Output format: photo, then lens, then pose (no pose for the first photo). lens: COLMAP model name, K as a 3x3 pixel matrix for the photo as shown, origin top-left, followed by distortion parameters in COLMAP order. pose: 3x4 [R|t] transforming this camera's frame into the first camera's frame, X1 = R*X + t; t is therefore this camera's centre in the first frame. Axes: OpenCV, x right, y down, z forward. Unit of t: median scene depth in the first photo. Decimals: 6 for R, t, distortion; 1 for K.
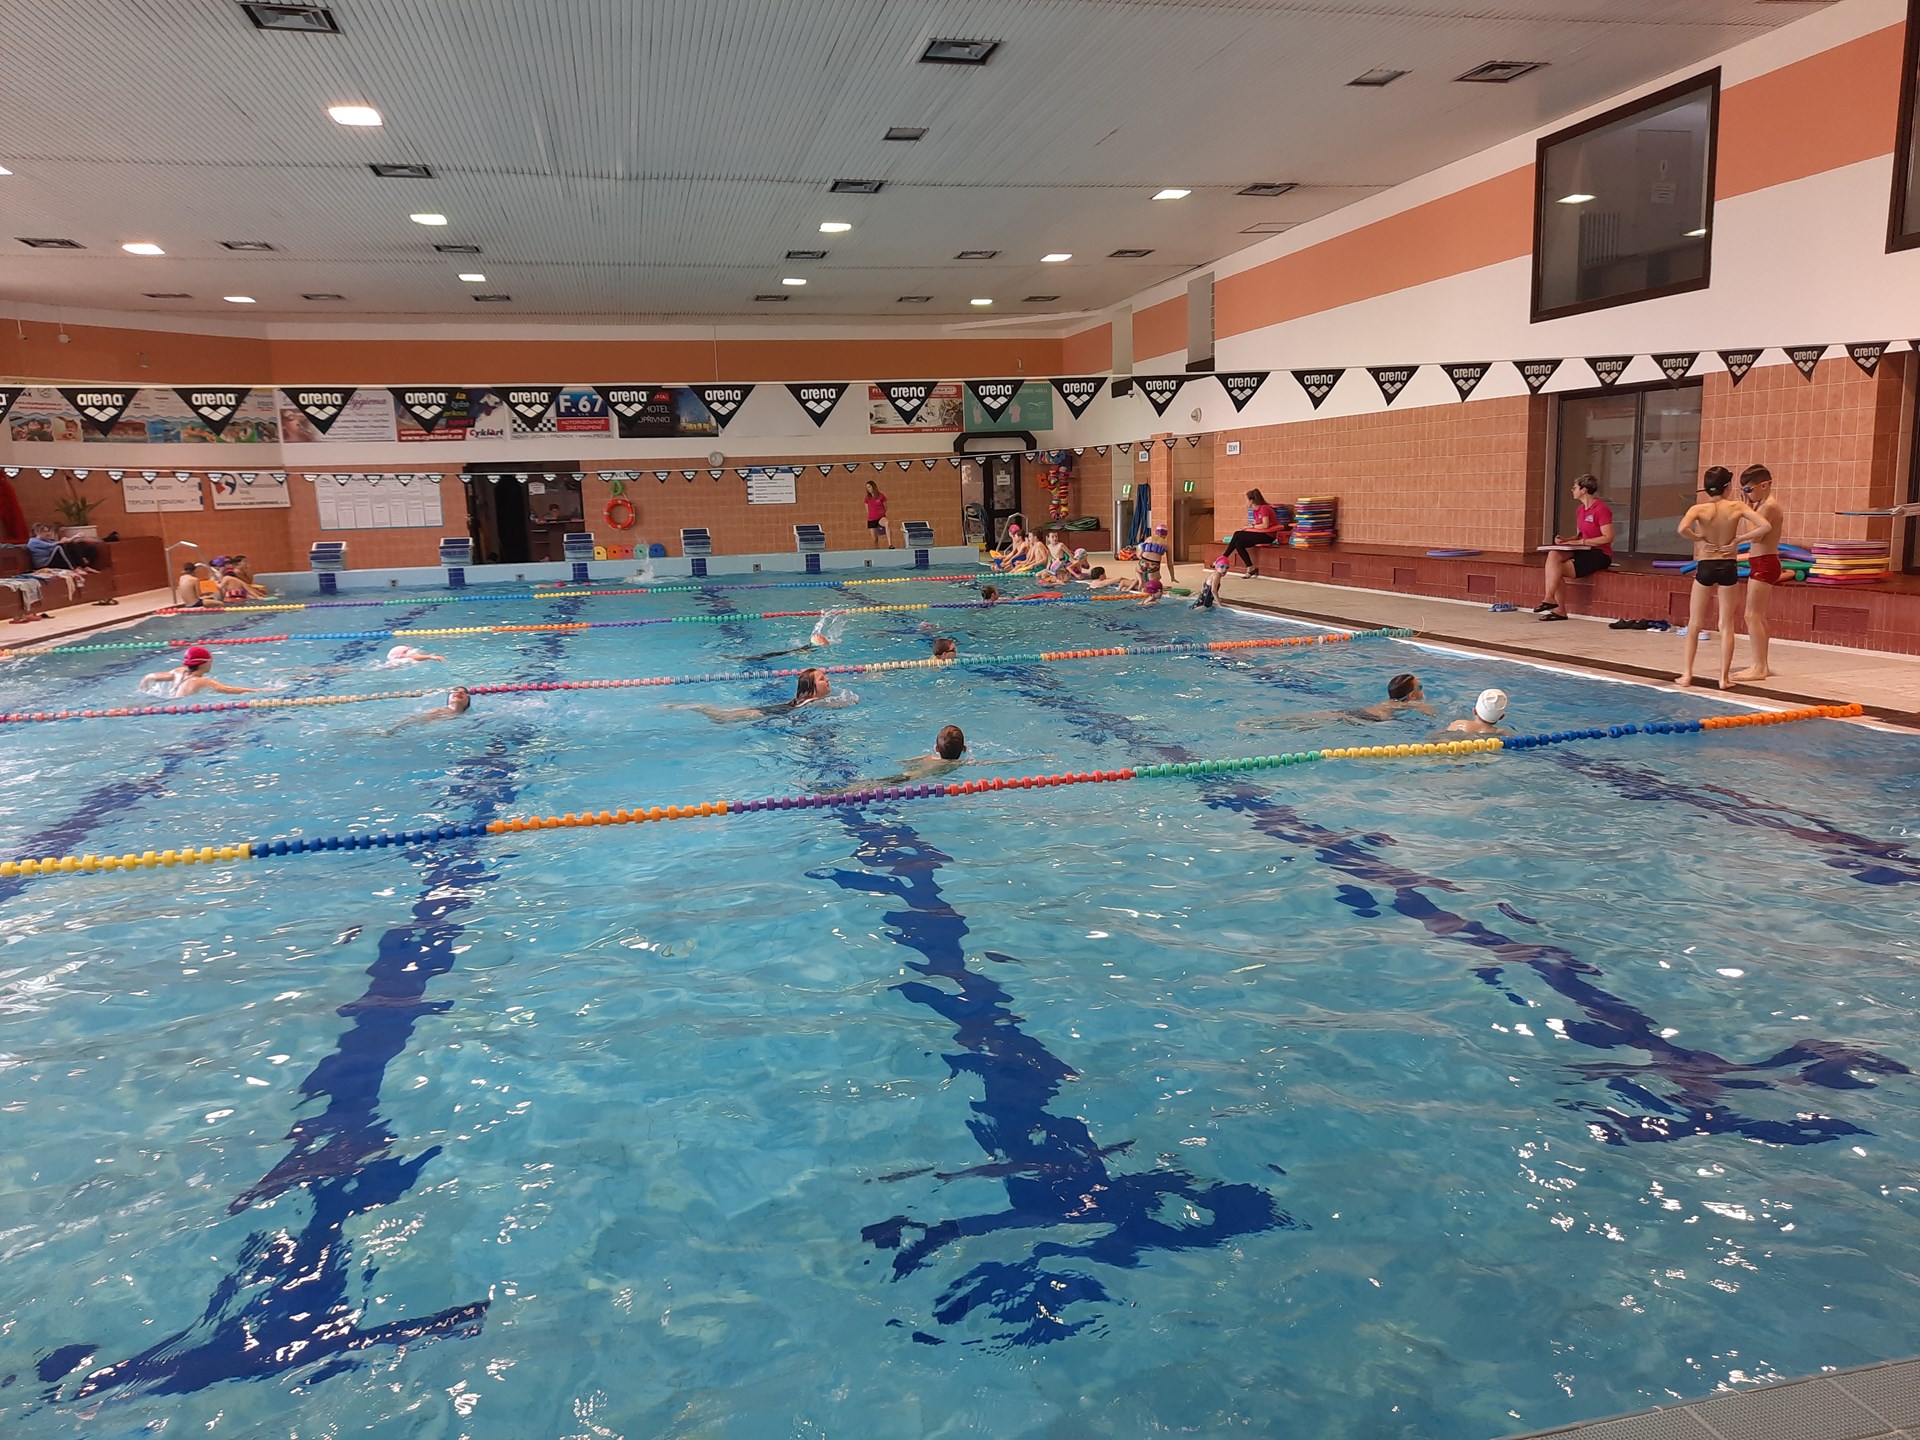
lens RADIAL K [[1398.5, 0, 956.9], [0, 1398.5, 717.2], [0, 0, 1]] dist [0.022972, -0.000599]
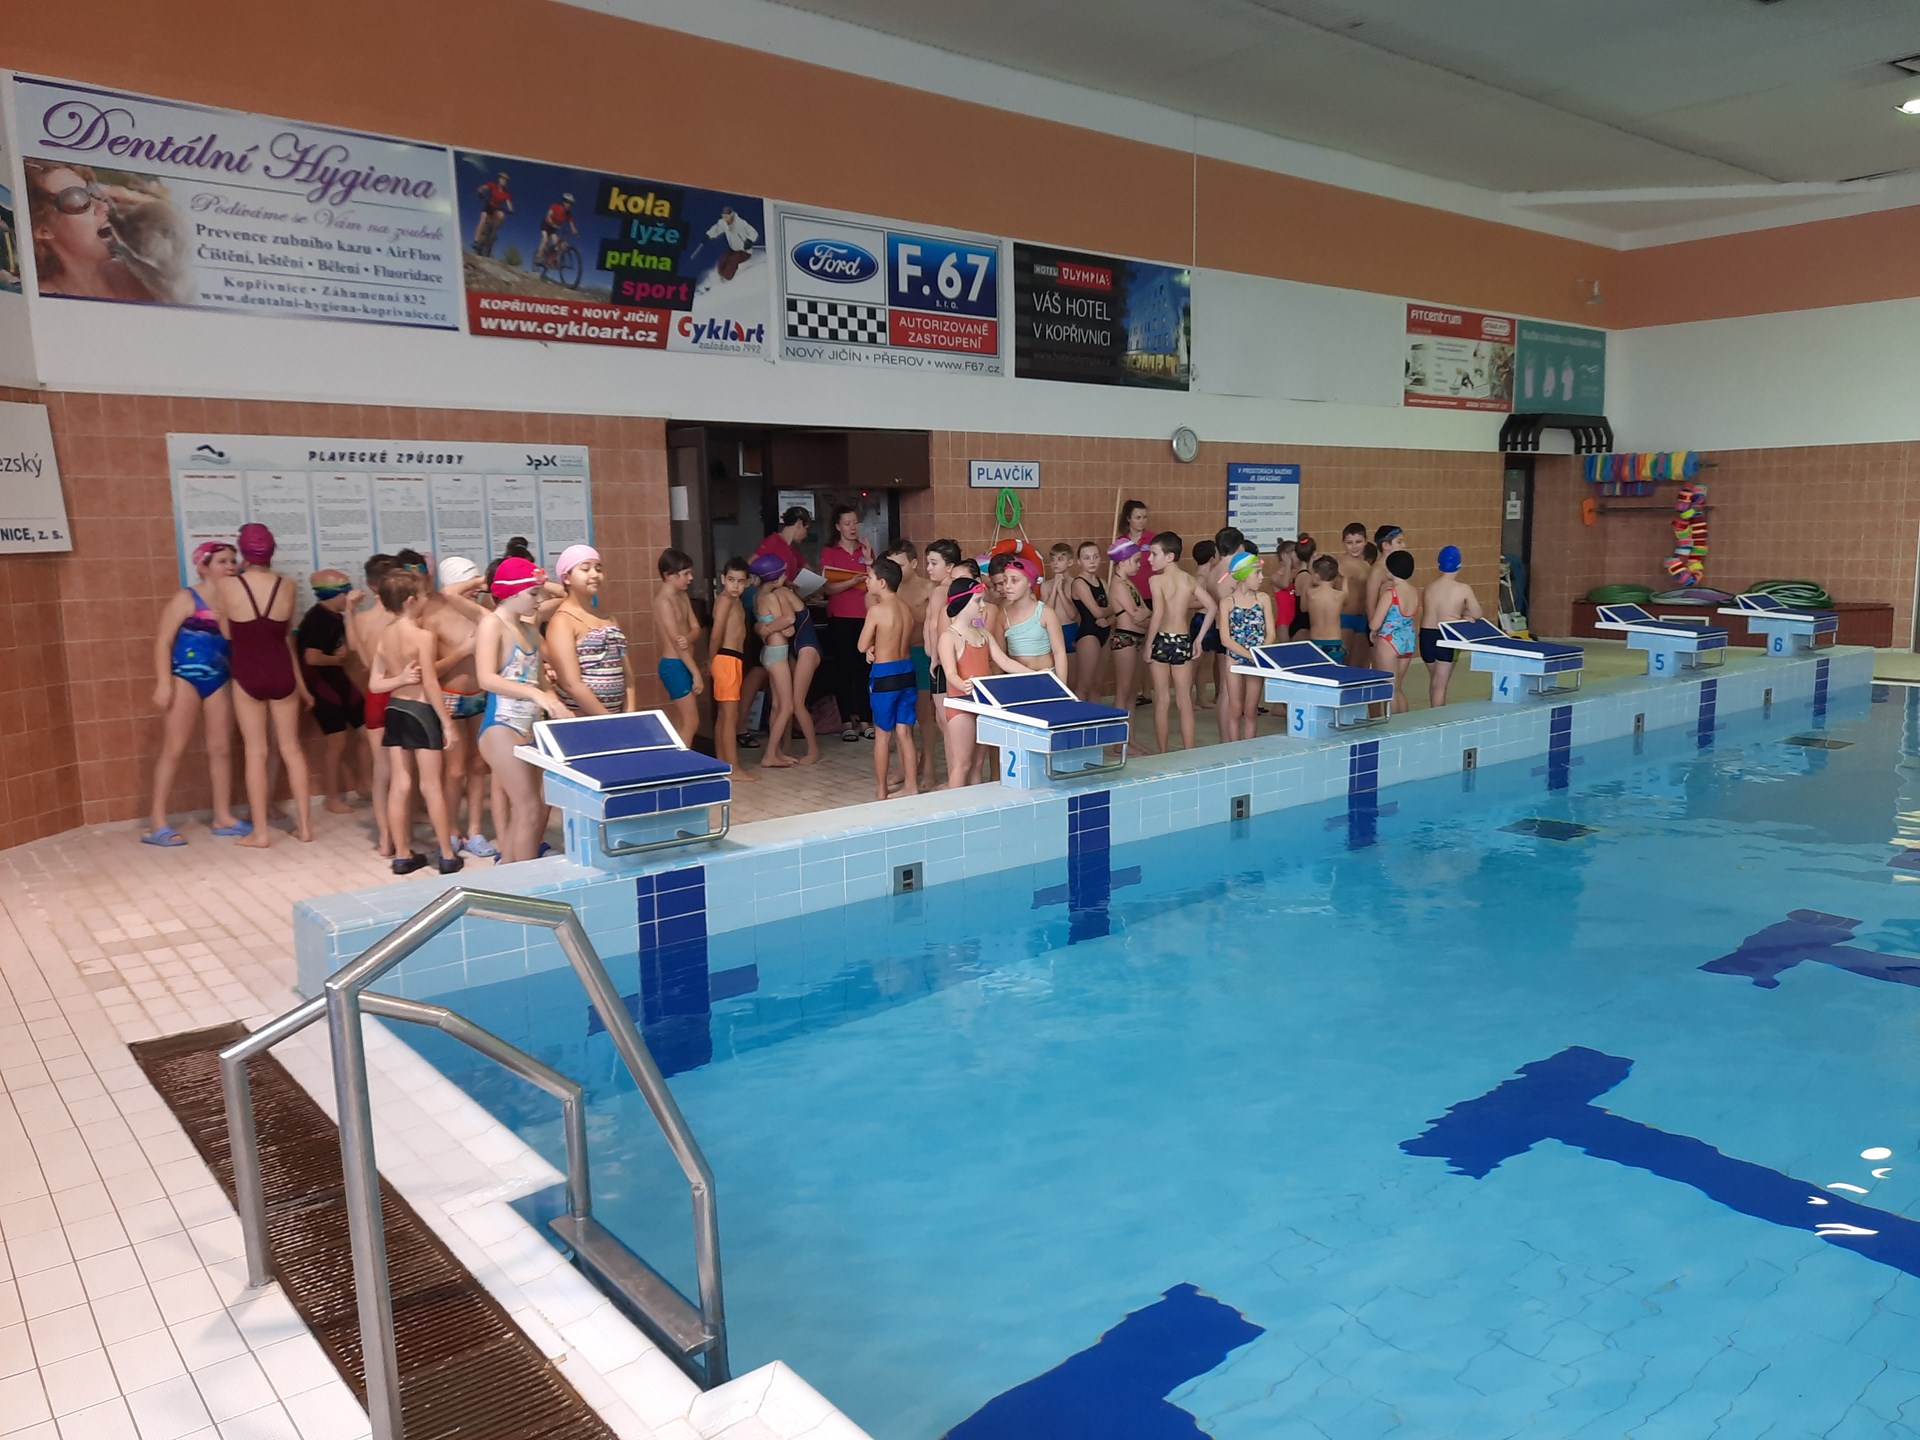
lens RADIAL K [[1398.5, 0, 964.5], [0, 1398.5, 728.0], [0, 0, 1]] dist [0.022972, -0.000599]
pose [[0.892227, -0.045742, 0.449265, -0.431053], [0.052415, 0.998622, -0.002419, -0.105222], [-0.448536, 0.025706, 0.893395, 0.677095]]
